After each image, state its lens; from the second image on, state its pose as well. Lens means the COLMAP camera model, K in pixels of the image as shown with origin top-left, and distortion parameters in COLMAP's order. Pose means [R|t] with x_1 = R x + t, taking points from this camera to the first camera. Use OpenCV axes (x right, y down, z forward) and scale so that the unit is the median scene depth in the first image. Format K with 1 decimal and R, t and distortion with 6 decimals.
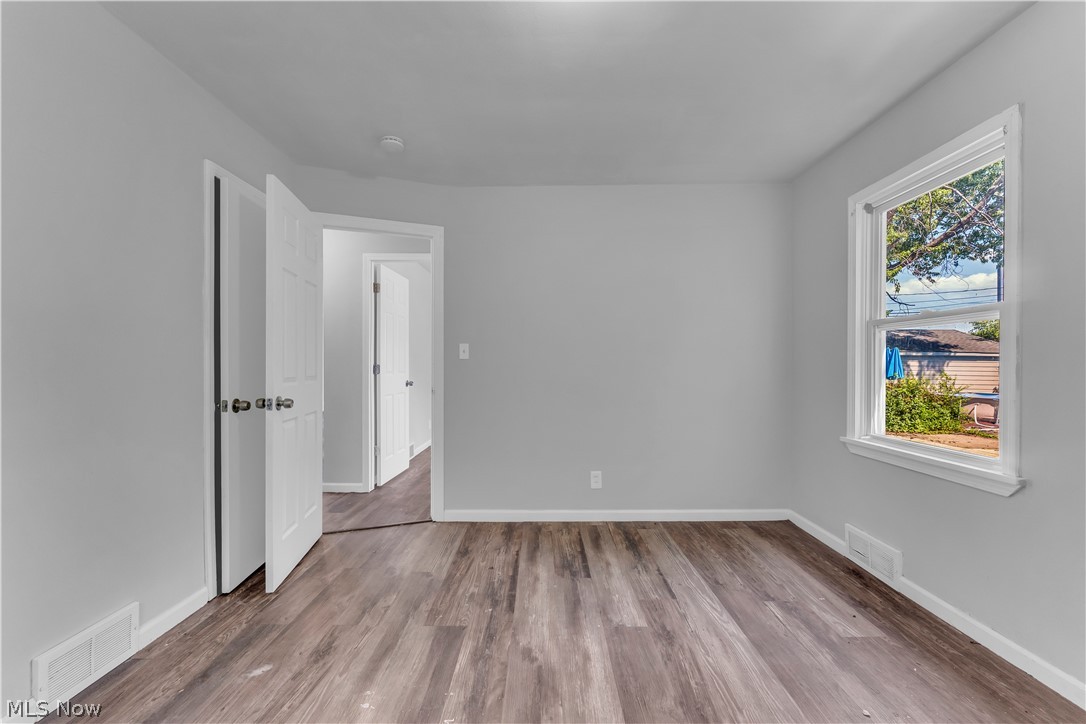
lens RADIAL K [[437.6, 0, 543.7], [0, 437.6, 364.9], [0, 0, 1]] dist [-0.015270, 0.000245]
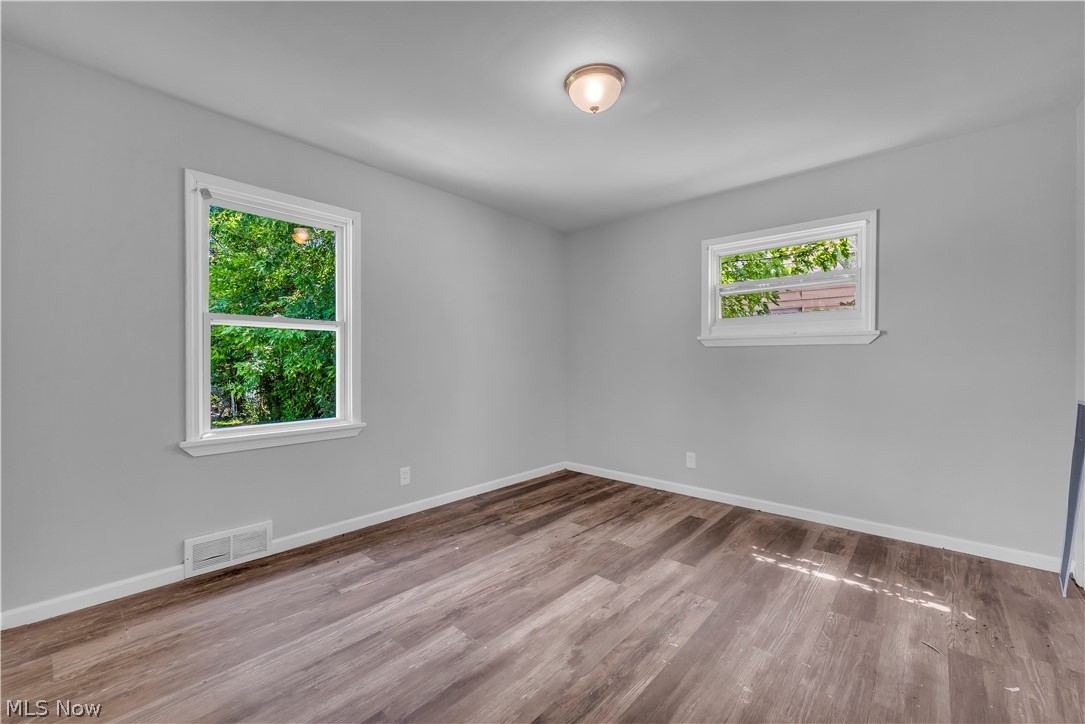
lens RADIAL K [[437.2, 0, 533.5], [0, 437.2, 361.5], [0, 0, 1]] dist [-0.015270, 0.000245]
pose [[-0.737993, -0.004010, 0.674796, -0.564602], [-0.001478, 0.999990, 0.004327, 0.000988], [-0.674807, 0.002195, -0.737991, 1.628908]]
